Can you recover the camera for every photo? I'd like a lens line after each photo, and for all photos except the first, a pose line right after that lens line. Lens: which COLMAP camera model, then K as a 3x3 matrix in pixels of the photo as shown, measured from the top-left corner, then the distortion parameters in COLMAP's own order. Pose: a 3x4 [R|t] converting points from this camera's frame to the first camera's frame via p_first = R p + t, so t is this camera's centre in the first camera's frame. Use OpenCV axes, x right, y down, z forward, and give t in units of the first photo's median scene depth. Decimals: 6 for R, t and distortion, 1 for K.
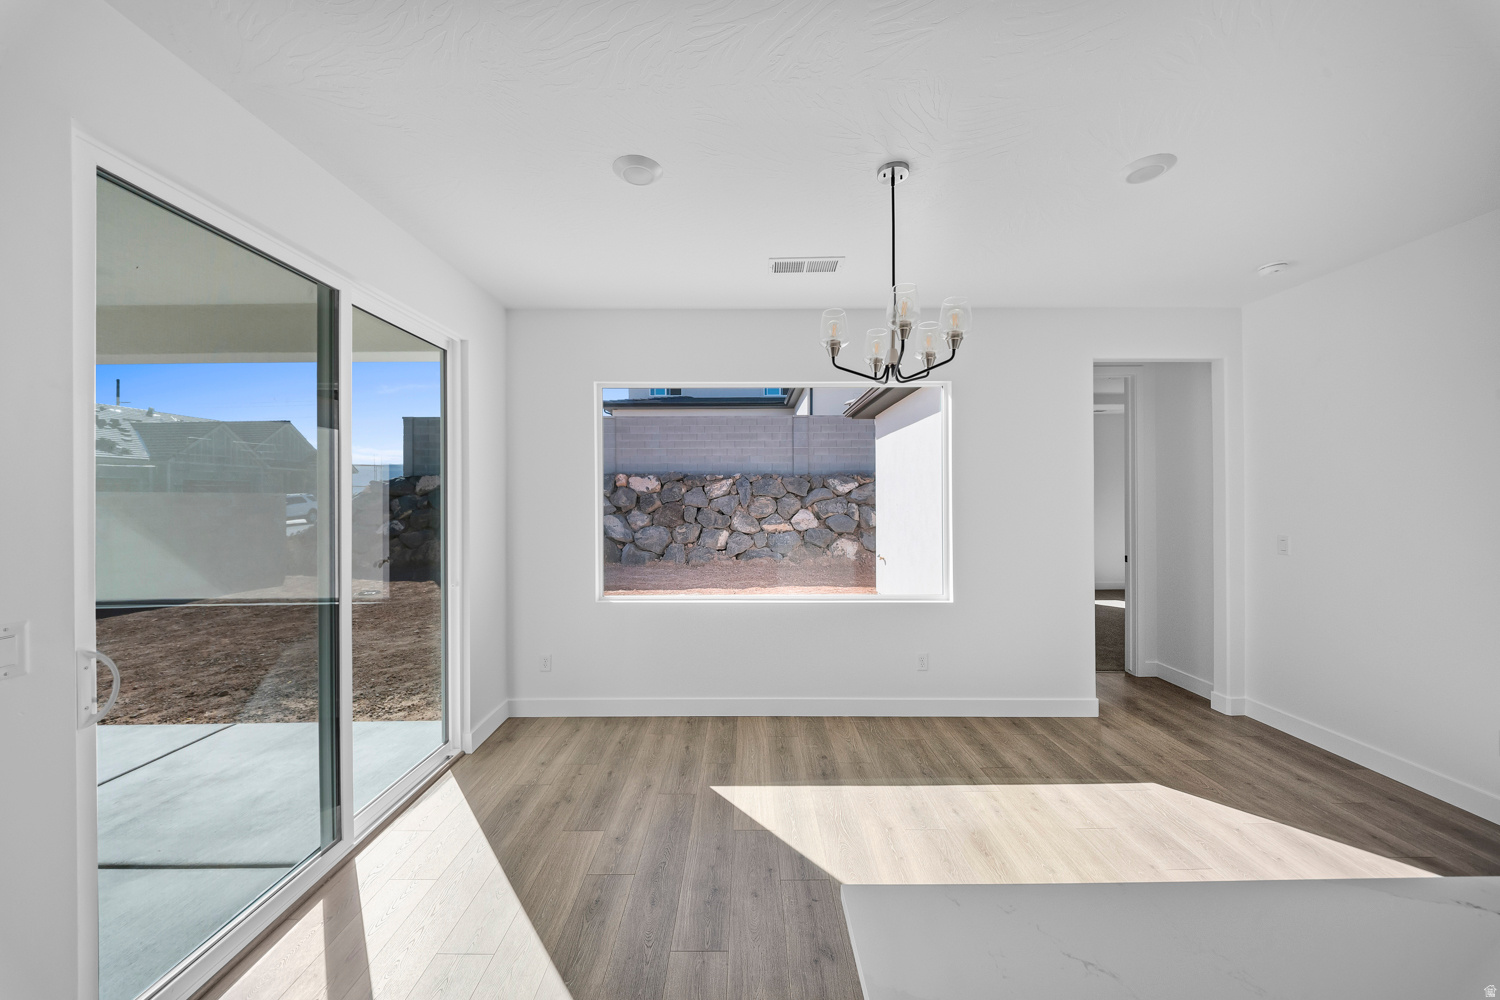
lens RADIAL K [[530.0, 0, 744.8], [0, 530.0, 495.4], [0, 0, 1]] dist [0.009580, -0.000074]
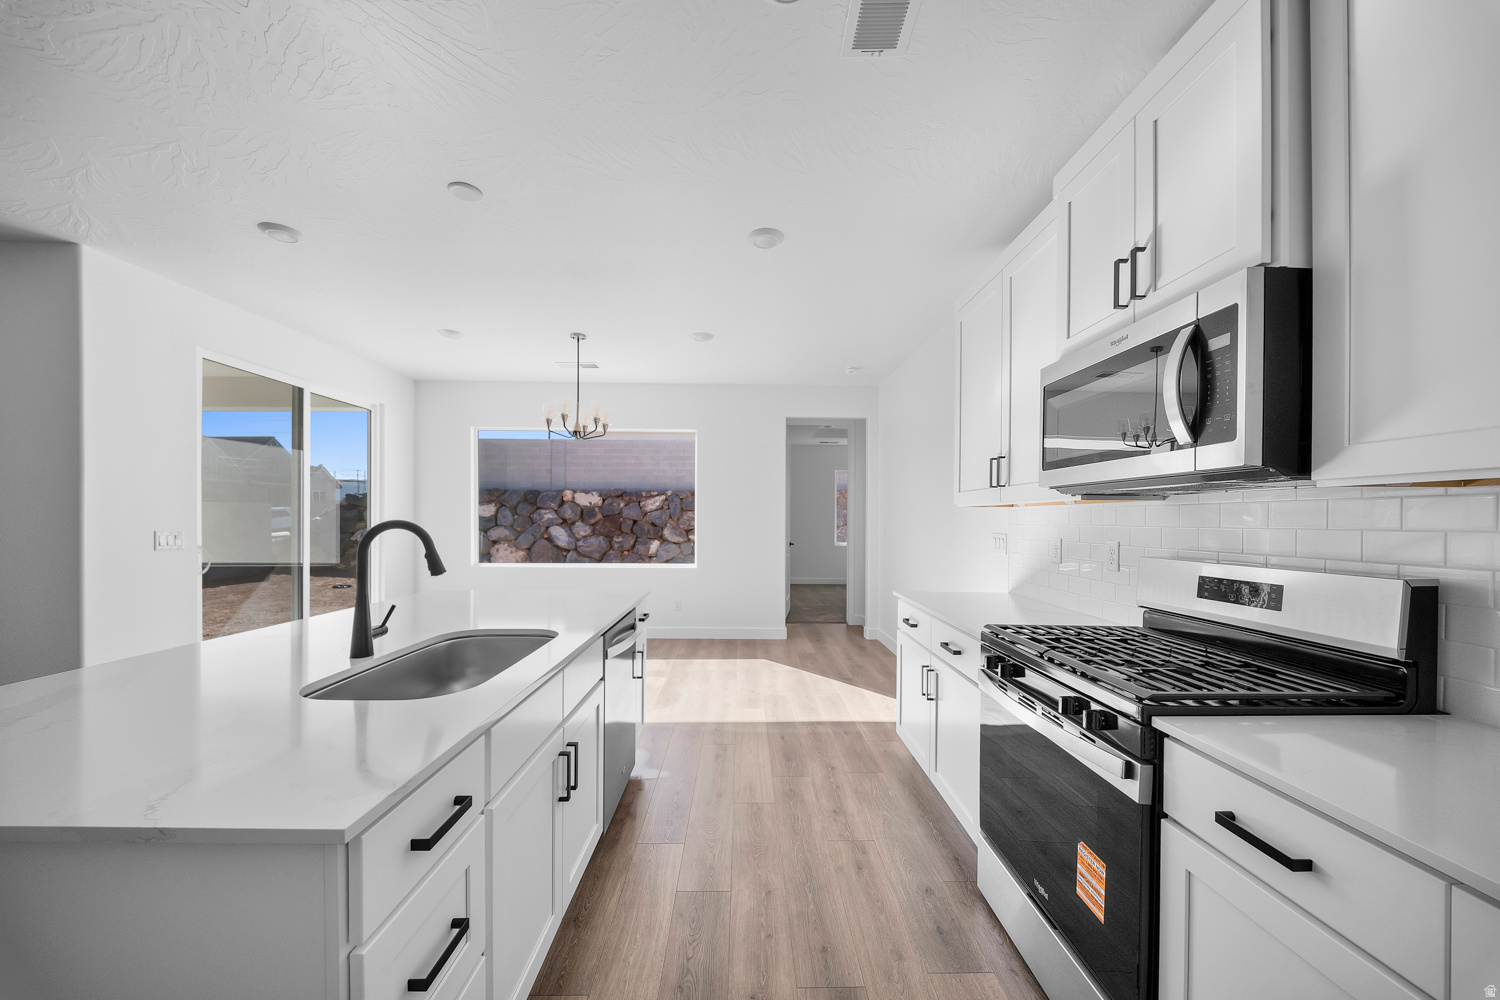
lens RADIAL K [[530.0, 0, 744.8], [0, 530.0, 495.4], [0, 0, 1]] dist [0.009580, -0.000074]
pose [[0.999850, 0.008676, 0.014962, 0.136019], [-0.008079, 0.999186, -0.039532, 0.013237], [-0.015292, 0.039405, 0.999106, -0.158248]]
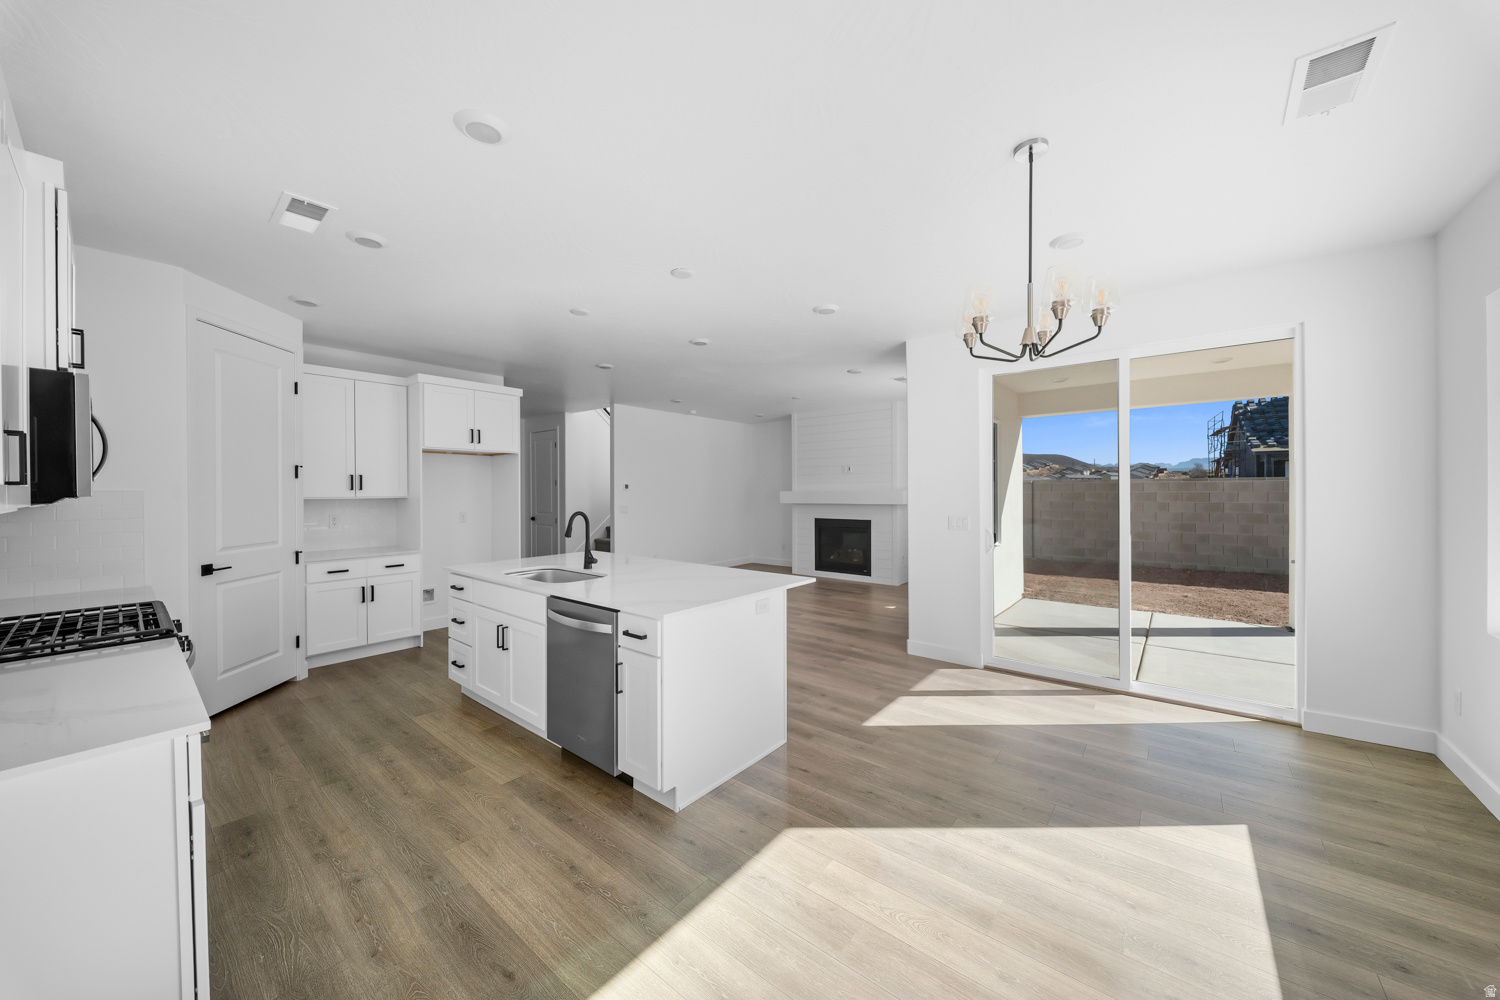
lens RADIAL K [[530.0, 0, 744.8], [0, 530.0, 495.4], [0, 0, 1]] dist [0.009580, -0.000074]
pose [[-0.629084, 0.017656, -0.777137, 0.212486], [0.012829, 0.999842, 0.012331, 0.003286], [0.777231, -0.002212, -0.629211, 0.185323]]
